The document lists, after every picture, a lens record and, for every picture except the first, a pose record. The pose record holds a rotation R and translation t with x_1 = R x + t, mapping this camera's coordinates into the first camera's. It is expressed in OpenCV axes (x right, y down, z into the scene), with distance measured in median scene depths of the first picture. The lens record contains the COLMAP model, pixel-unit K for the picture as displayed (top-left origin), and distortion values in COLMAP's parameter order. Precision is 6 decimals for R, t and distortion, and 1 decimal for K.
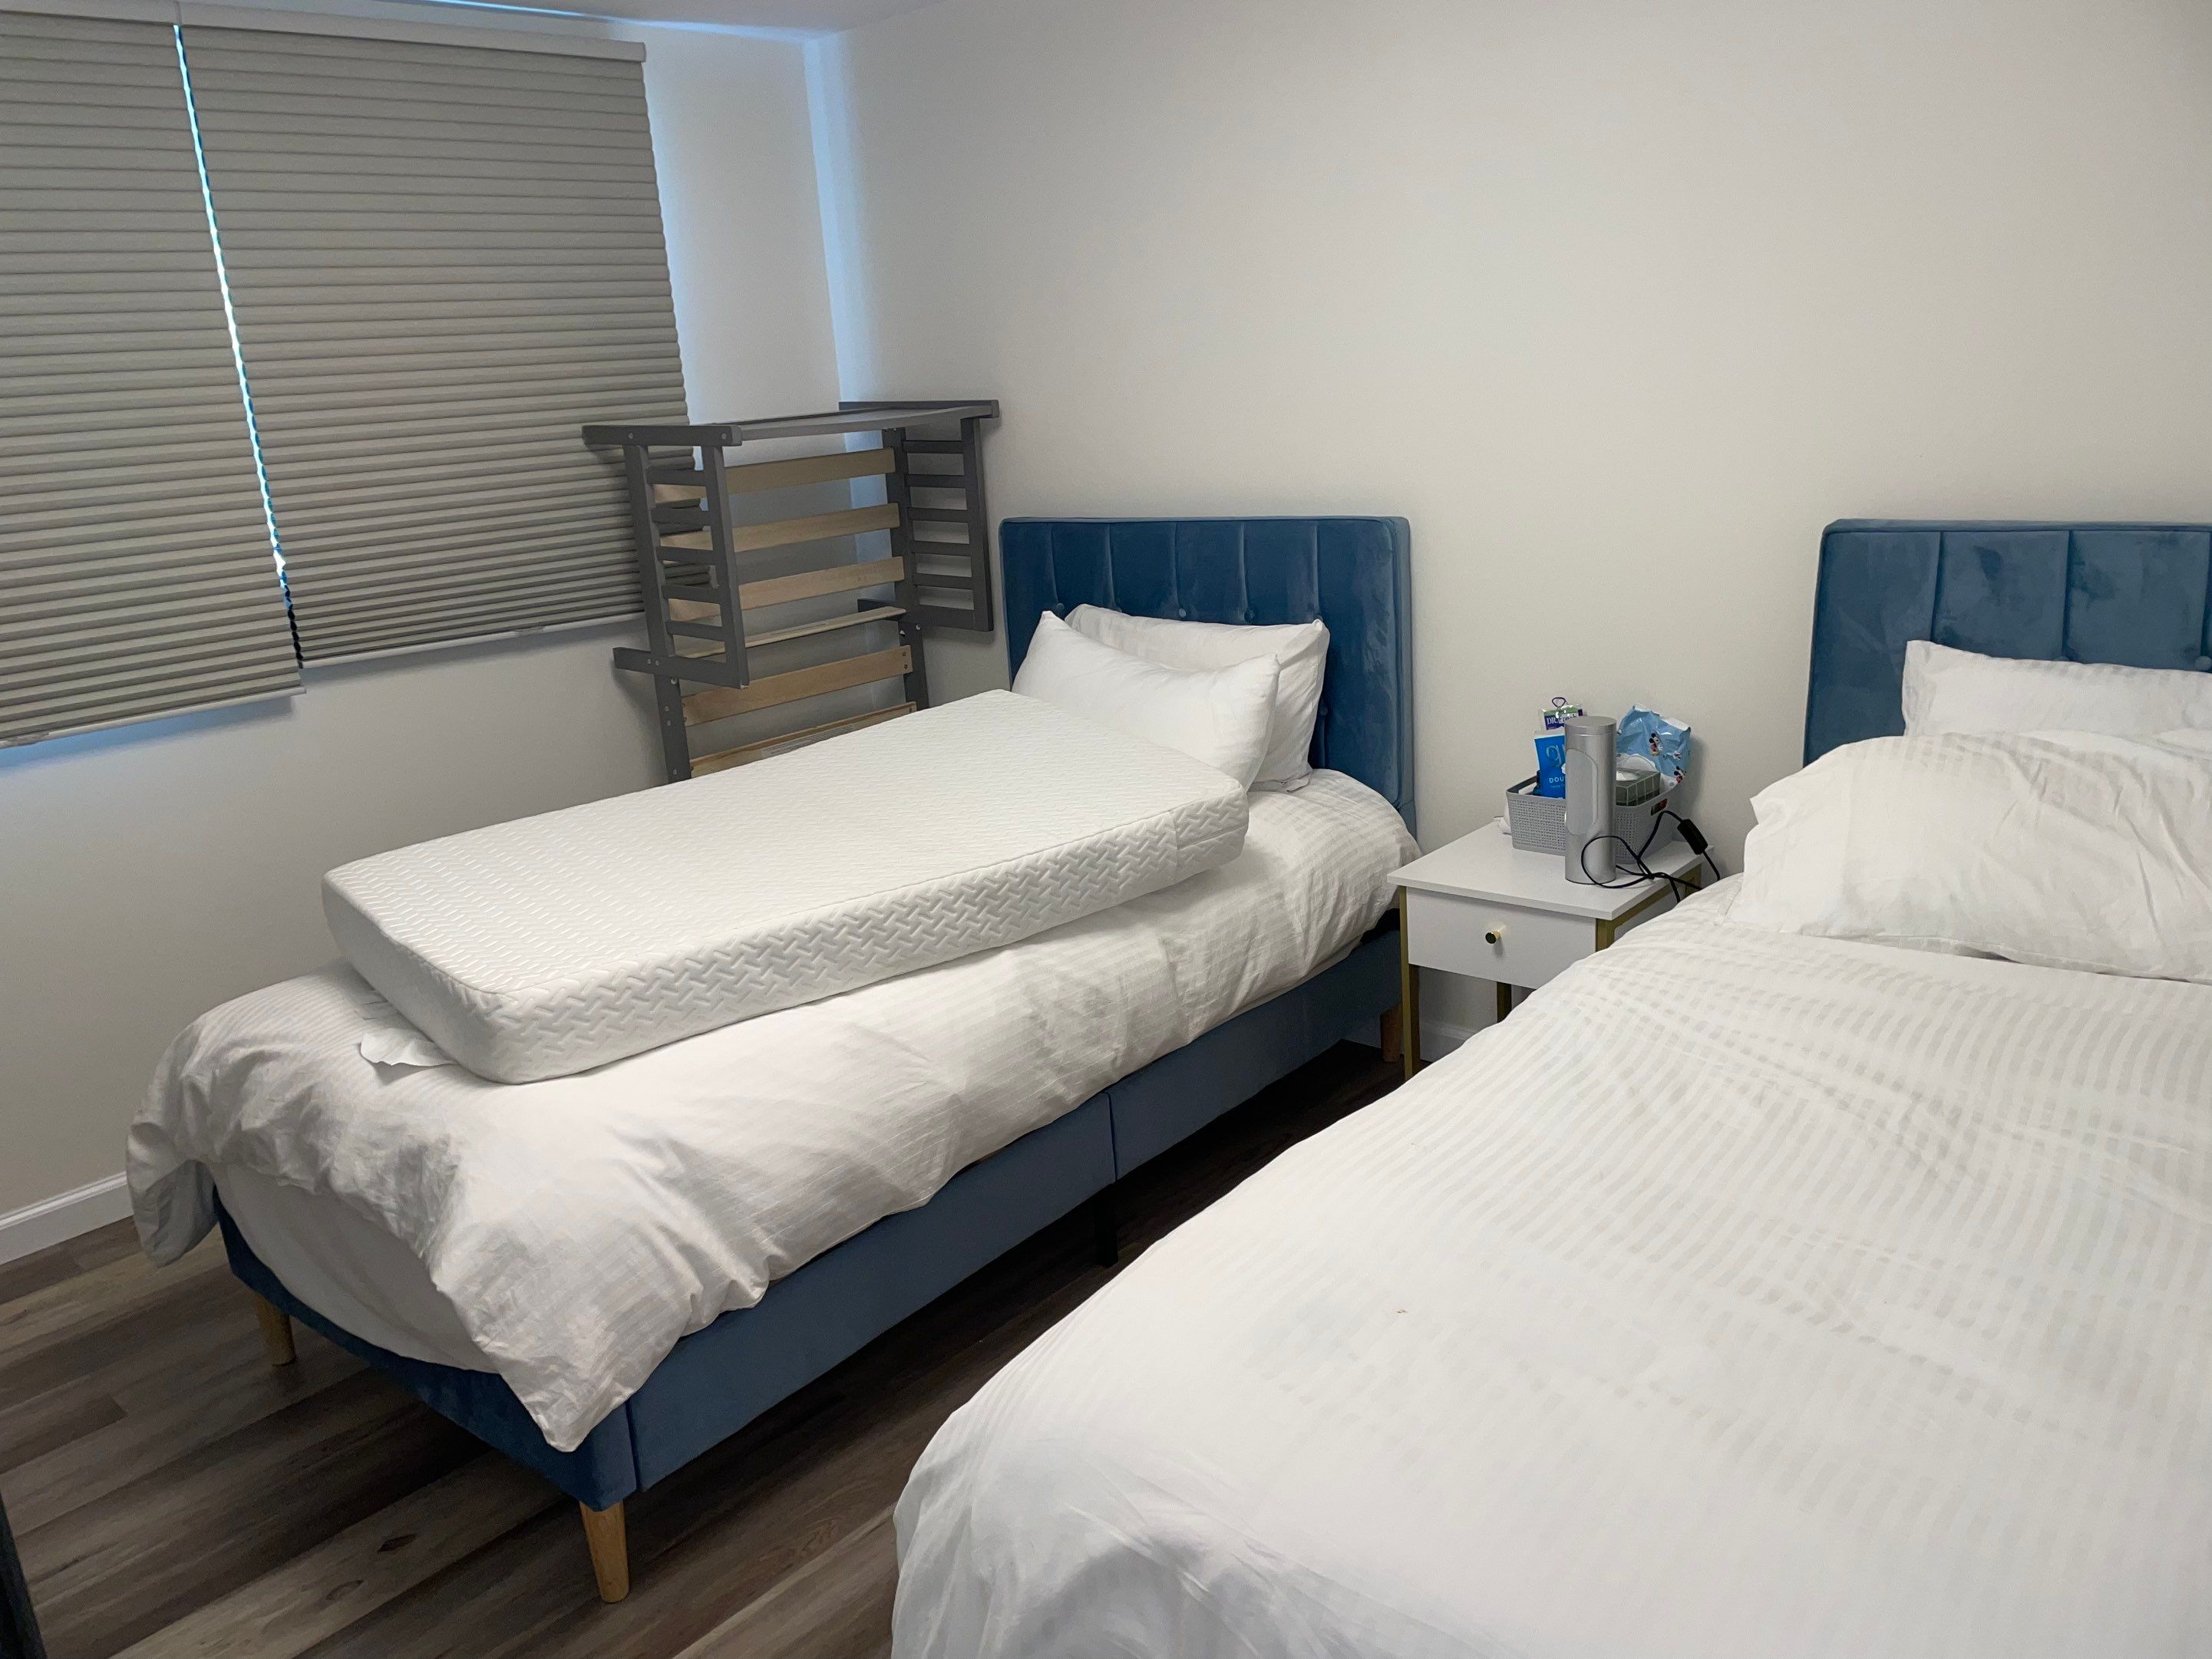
lens RADIAL K [[1656.6, 0, 1106.0], [0, 1656.6, 829.5], [0, 0, 1]] dist [0.089001, -0.105816]
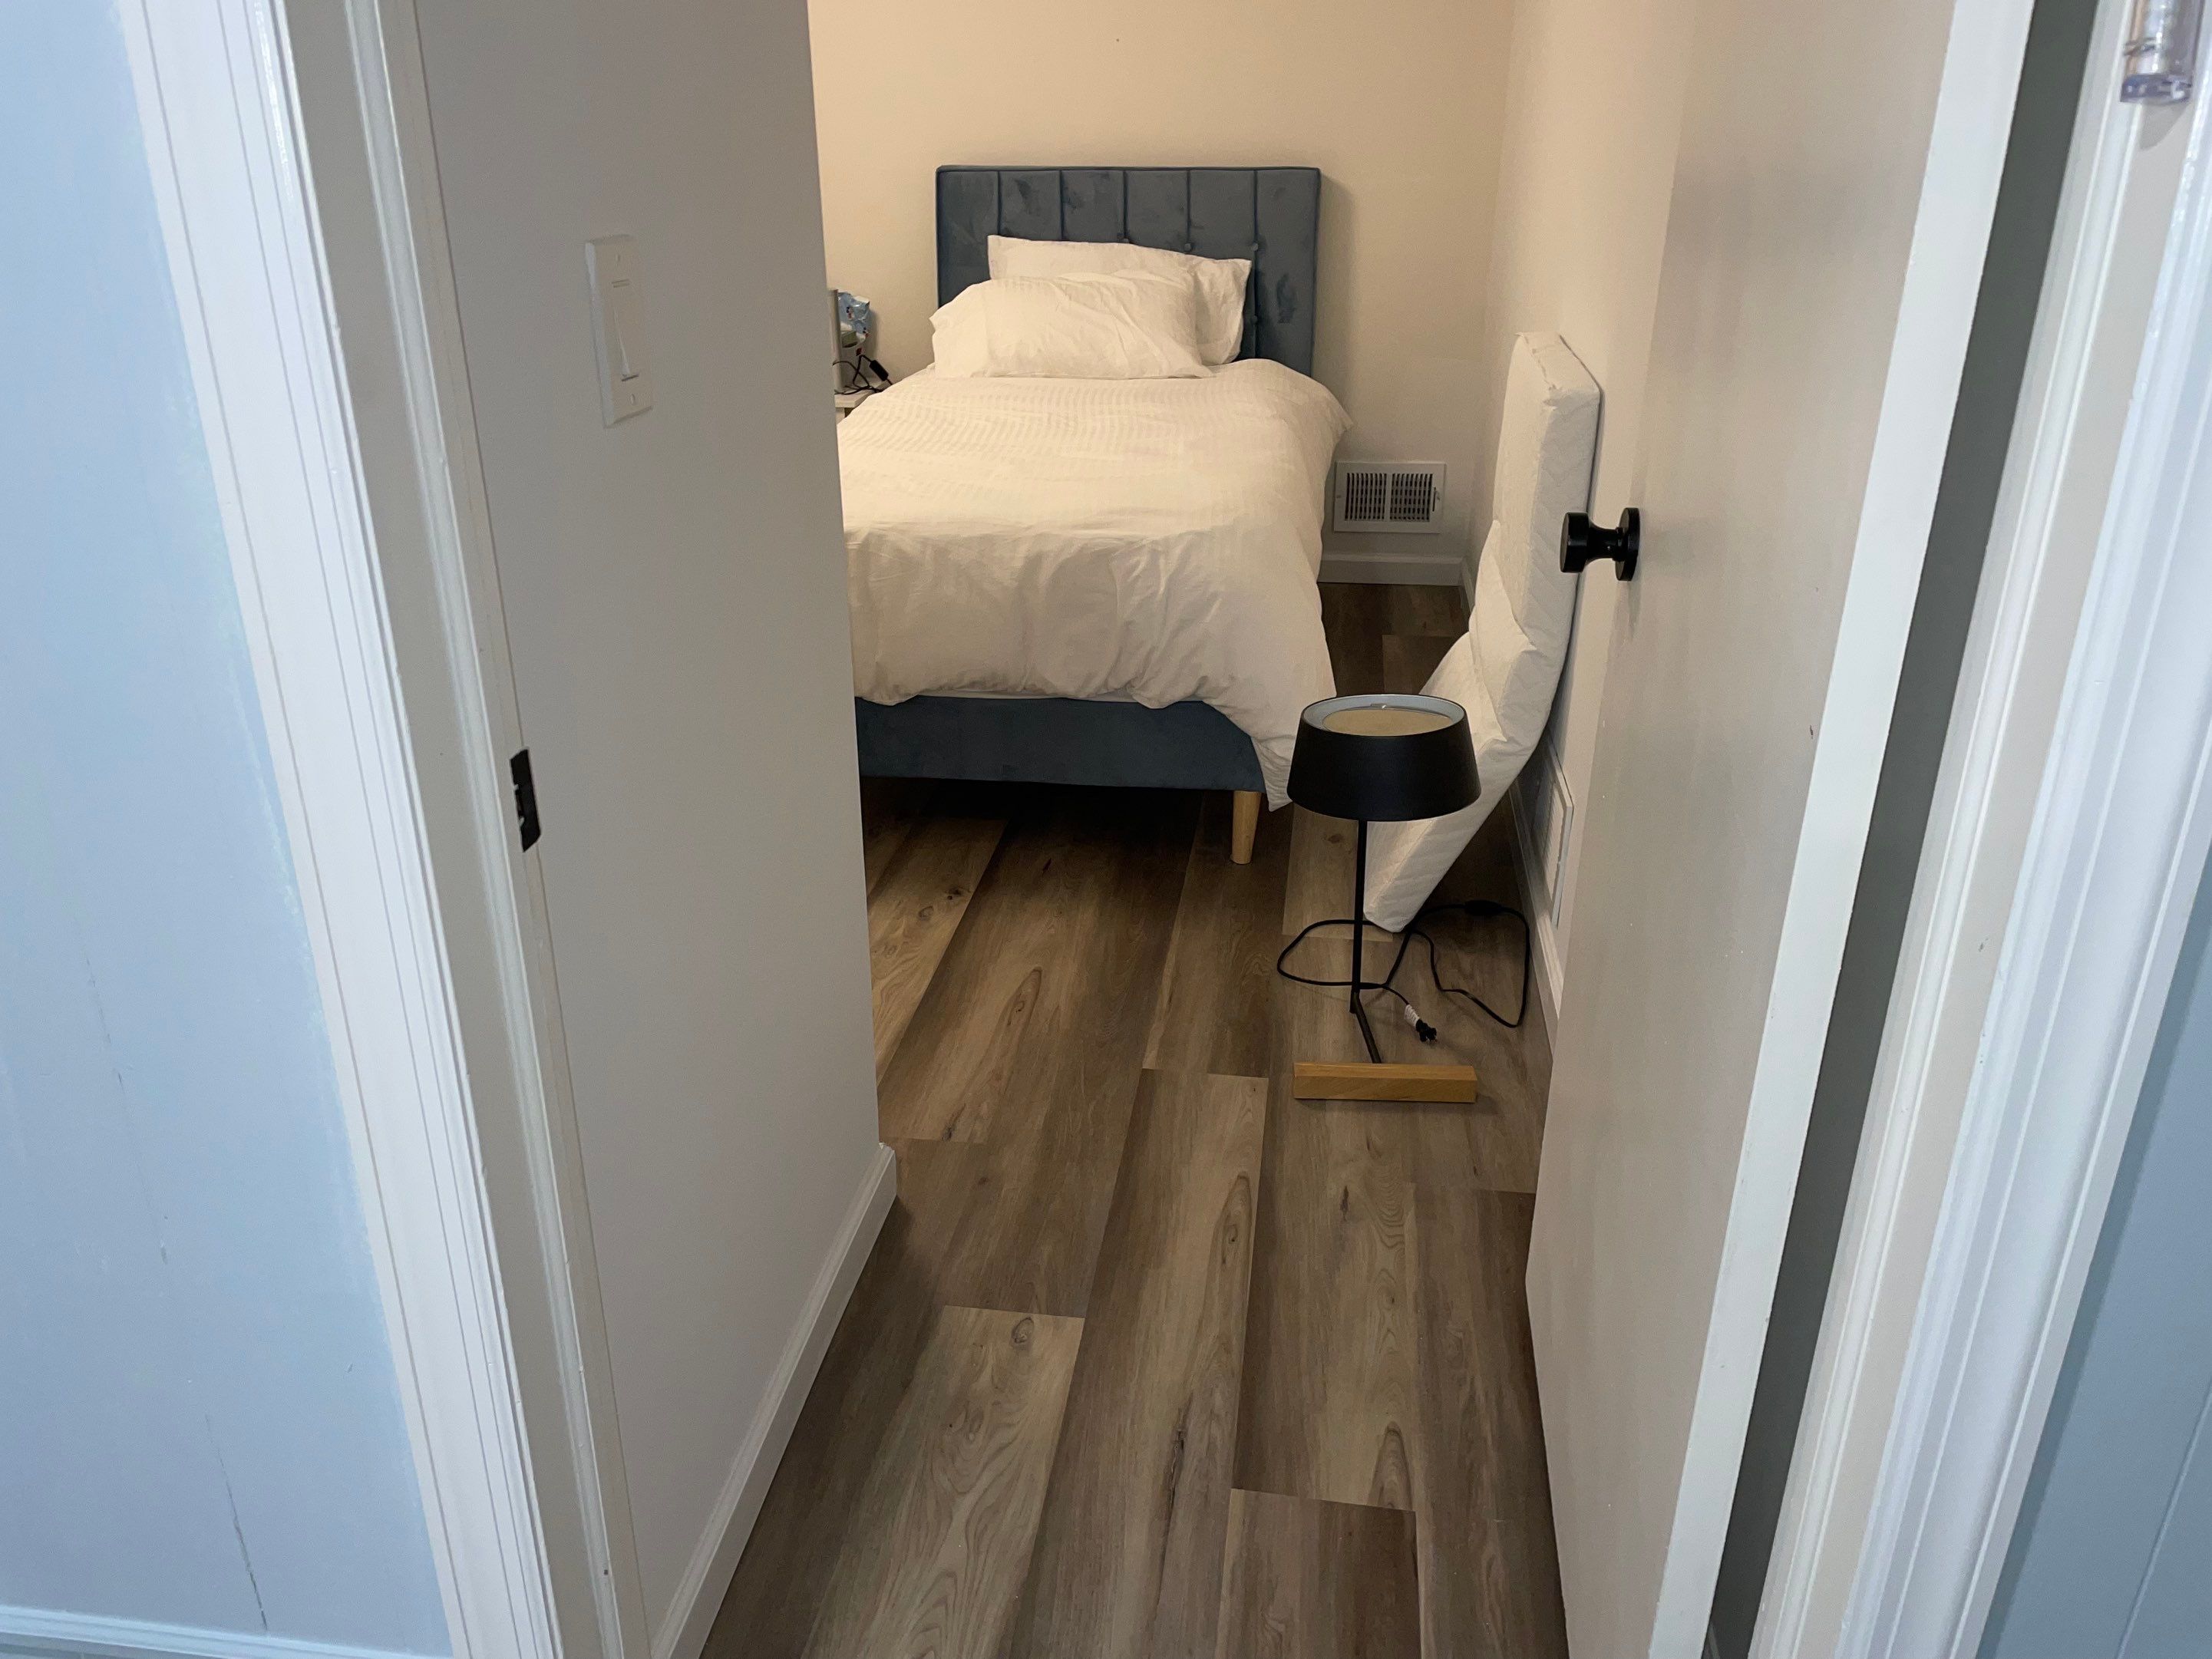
lens RADIAL K [[1656.6, 0, 1106.0], [0, 1656.6, 829.5], [0, 0, 1]] dist [0.089001, -0.105816]
pose [[0.823437, -0.166181, 0.542526, -0.523378], [0.099483, 0.983622, 0.150300, 0.270445], [-0.558618, -0.069790, 0.826484, -0.627480]]
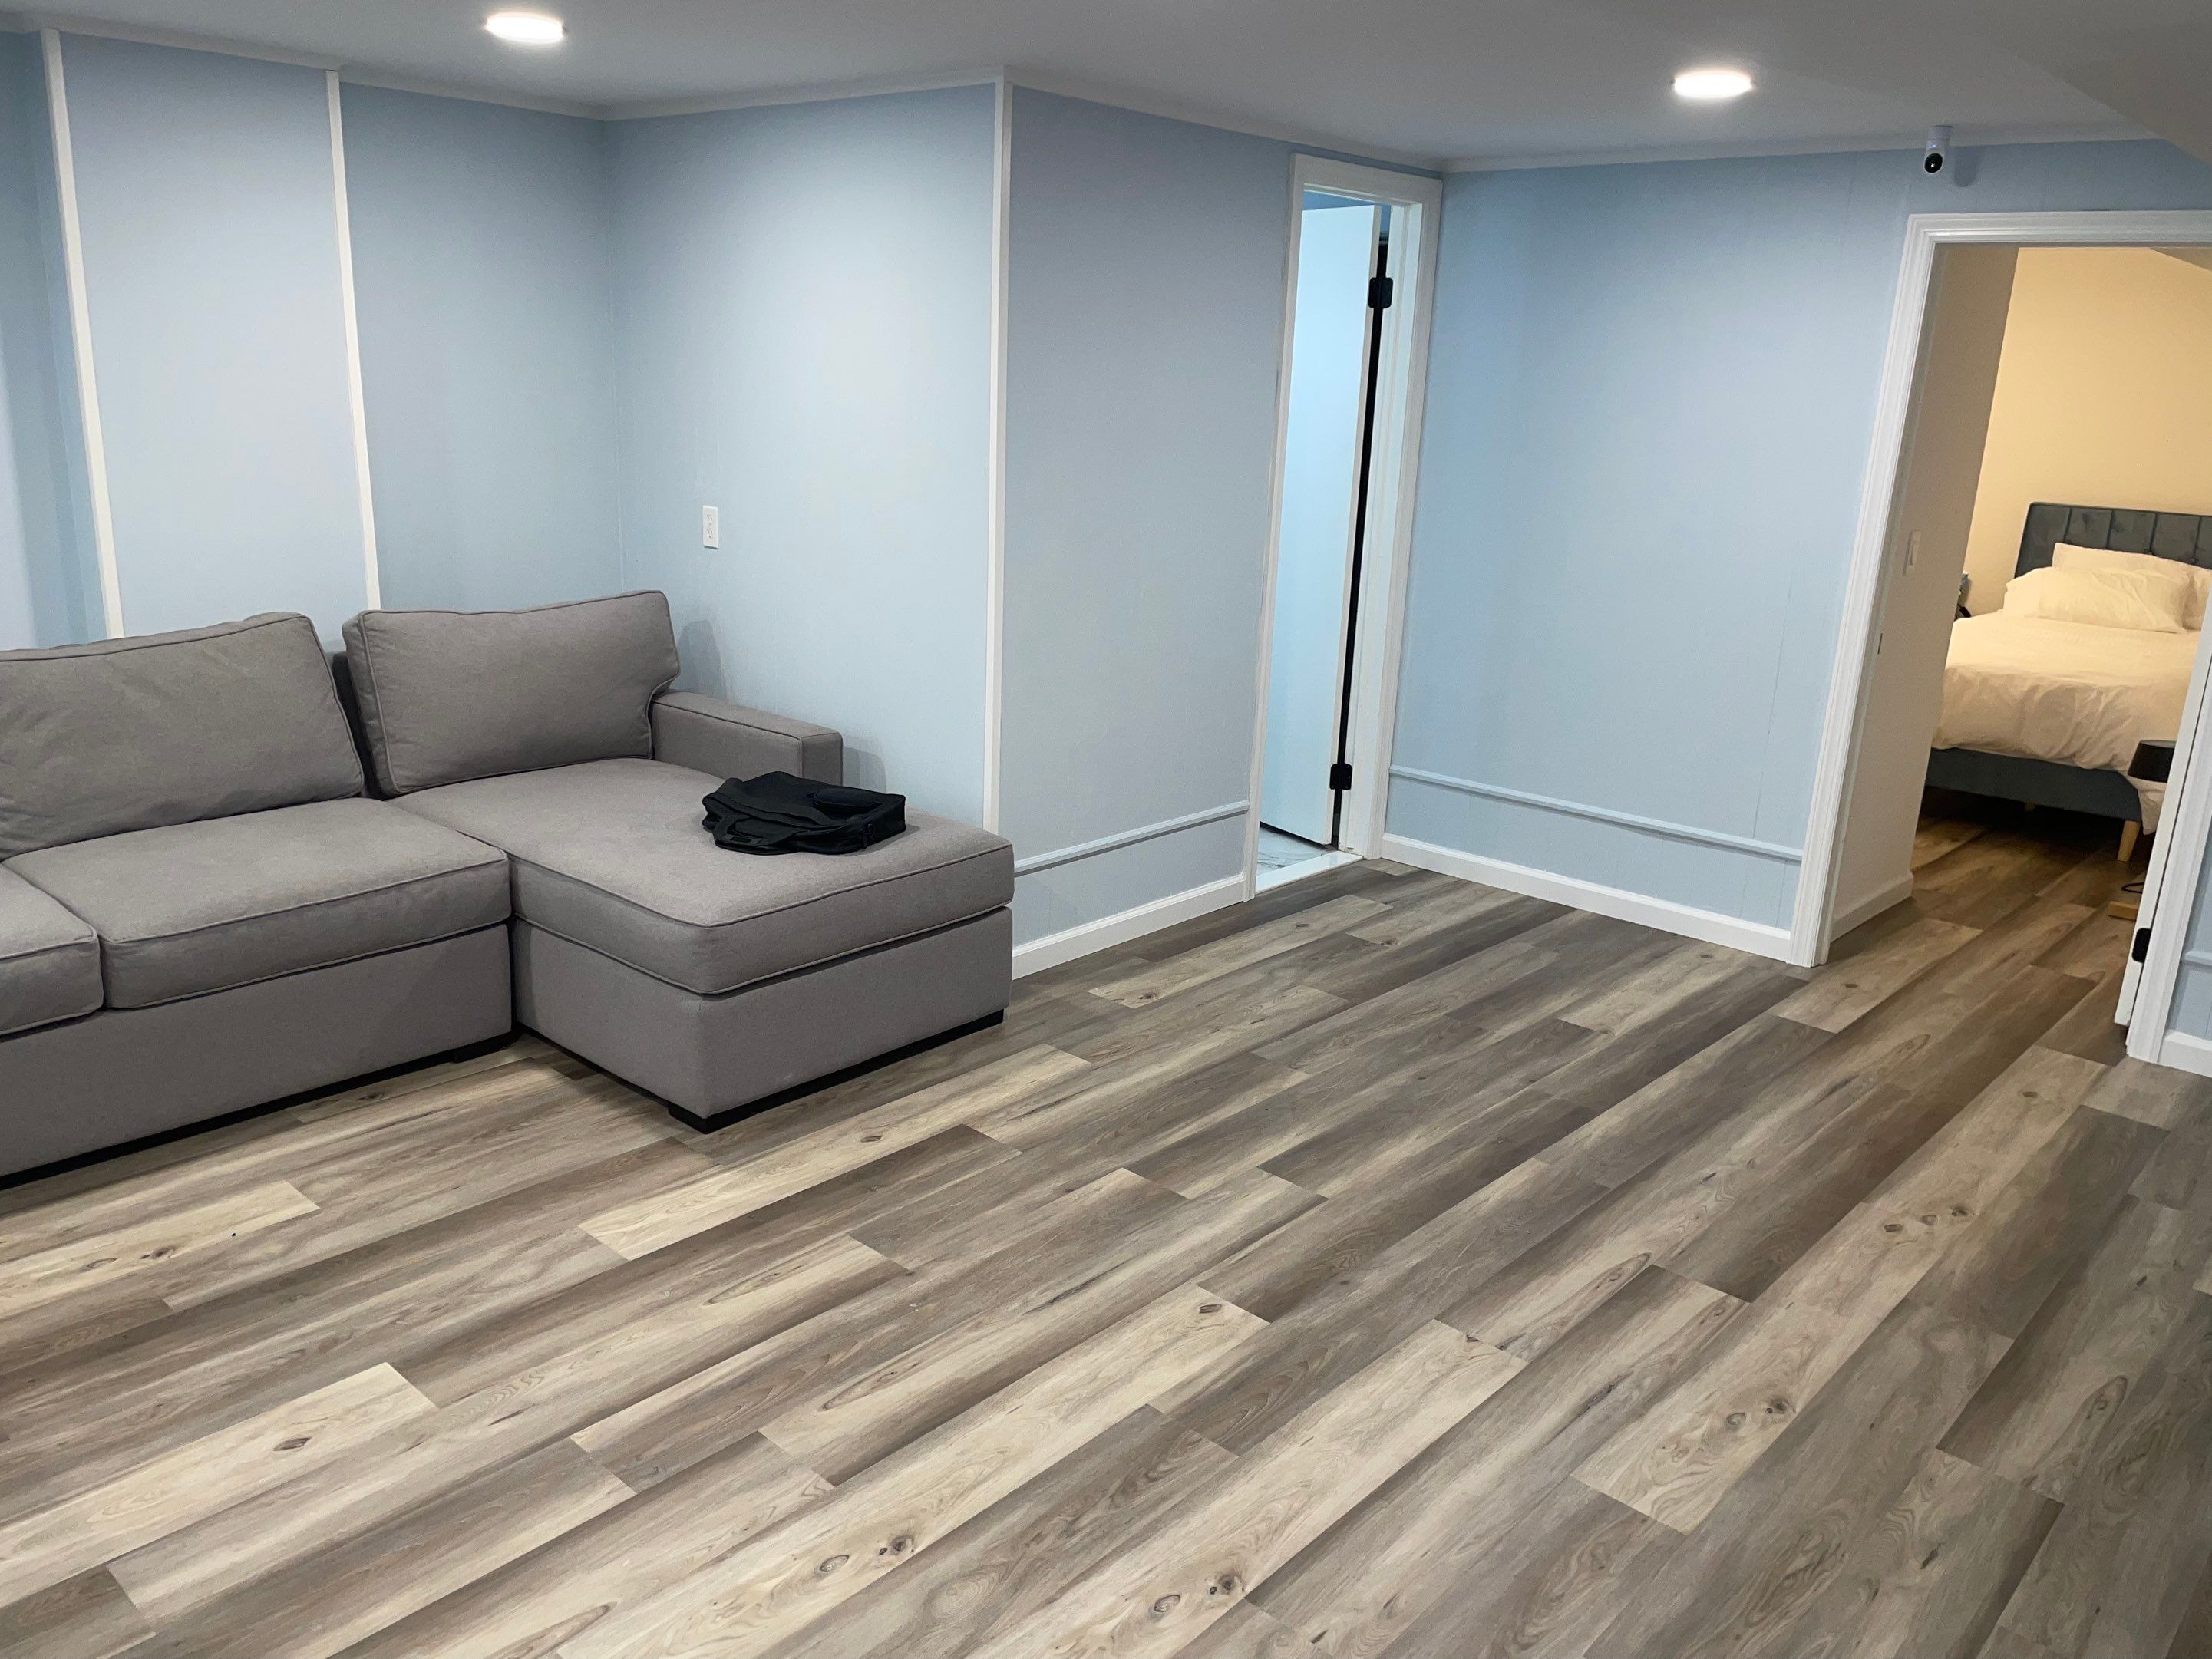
lens RADIAL K [[1666.5, 0, 1114.5], [0, 1666.5, 815.7], [0, 0, 1]] dist [0.097844, -0.124835]
pose [[0.994117, 0.103225, 0.032813, -1.322785], [-0.102960, 0.994638, -0.009697, 0.611409], [-0.033638, 0.006262, 0.999414, -2.098261]]
